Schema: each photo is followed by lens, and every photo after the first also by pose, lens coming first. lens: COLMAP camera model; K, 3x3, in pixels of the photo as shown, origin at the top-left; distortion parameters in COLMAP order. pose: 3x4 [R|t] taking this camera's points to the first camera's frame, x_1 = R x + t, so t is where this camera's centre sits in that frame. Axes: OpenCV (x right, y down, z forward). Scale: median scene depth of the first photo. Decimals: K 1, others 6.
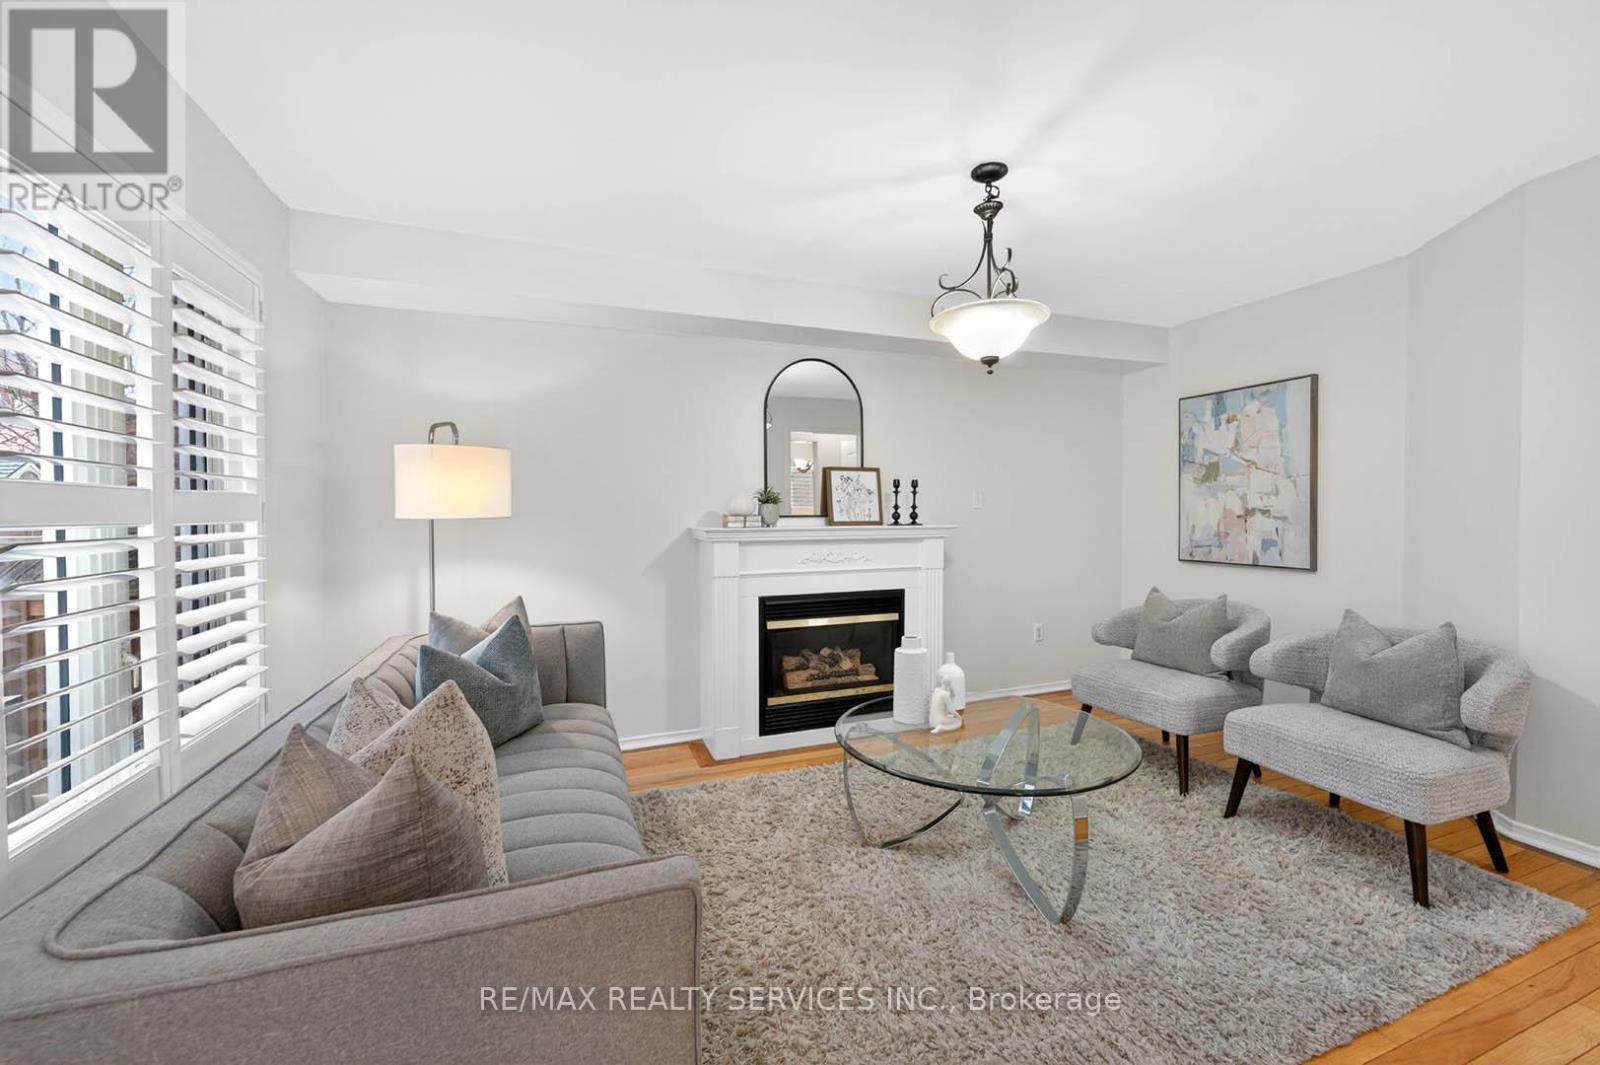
lens RADIAL K [[666.8, 0, 828.1], [0, 666.8, 519.0], [0, 0, 1]] dist [0.002578, 0.000247]
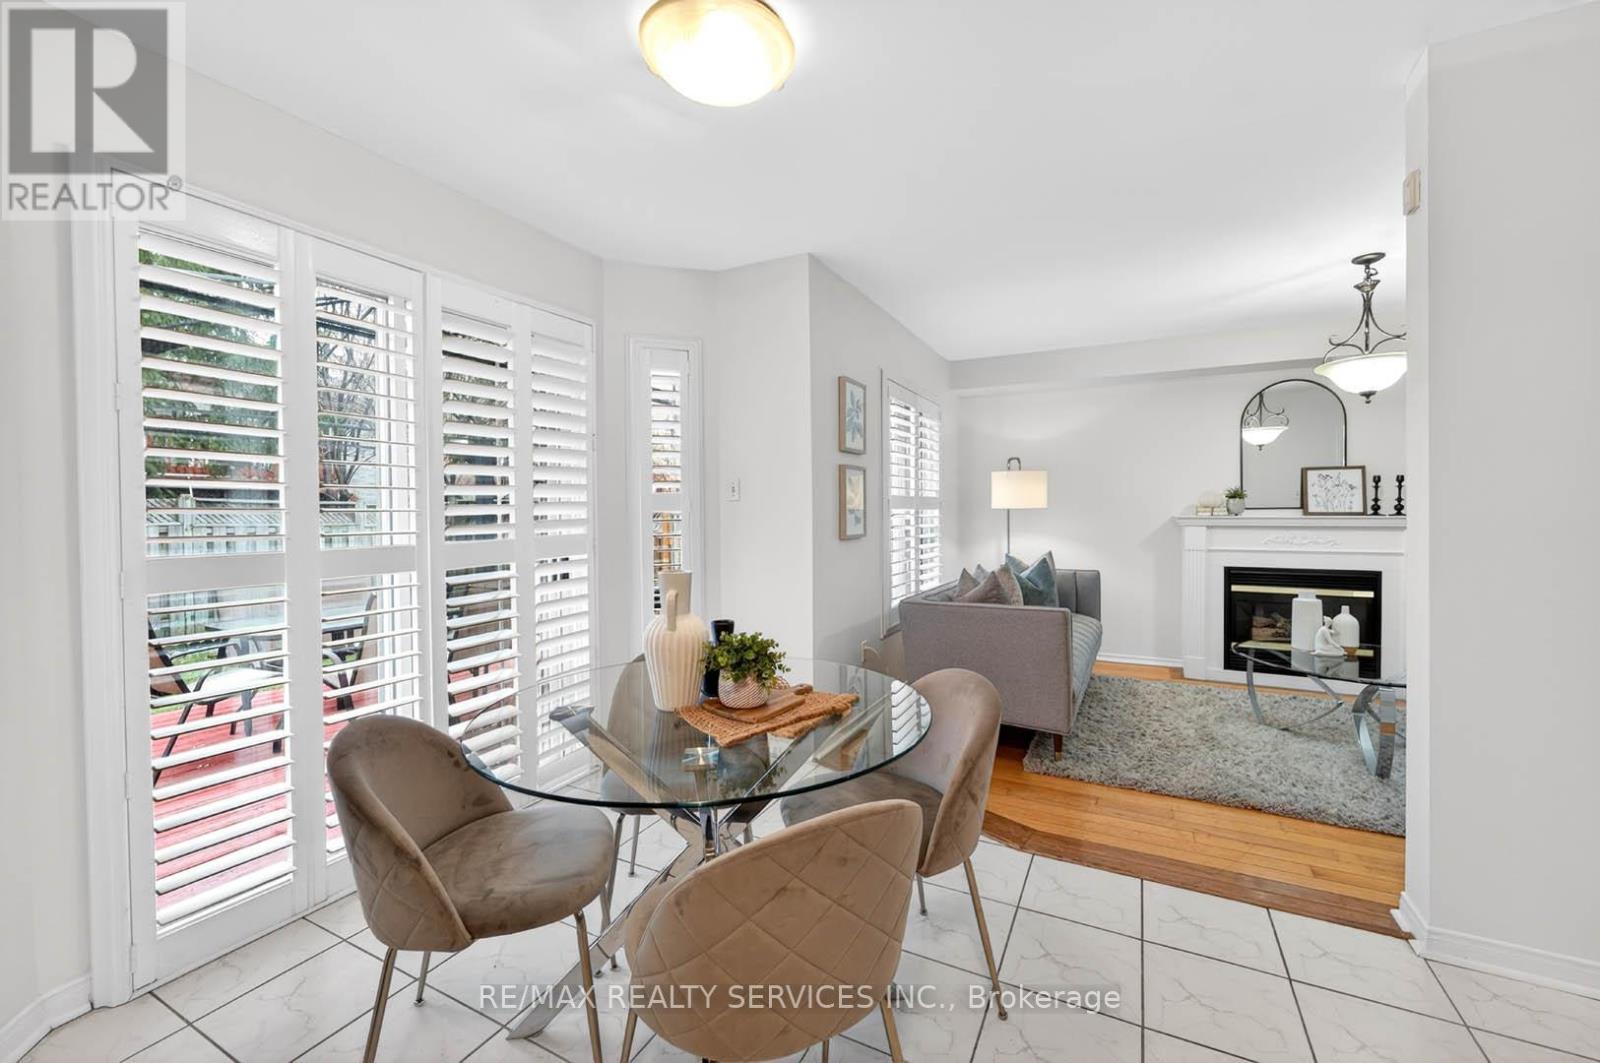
lens RADIAL K [[644.9, 0, 798.0], [0, 644.9, 517.9], [0, 0, 1]] dist [-0.003677, 0.001979]
pose [[0.644274, 0.009772, -0.764732, 0.339536], [-0.005907, 0.999952, 0.007801, 0.011298], [0.764772, -0.000509, 0.644301, -0.514148]]
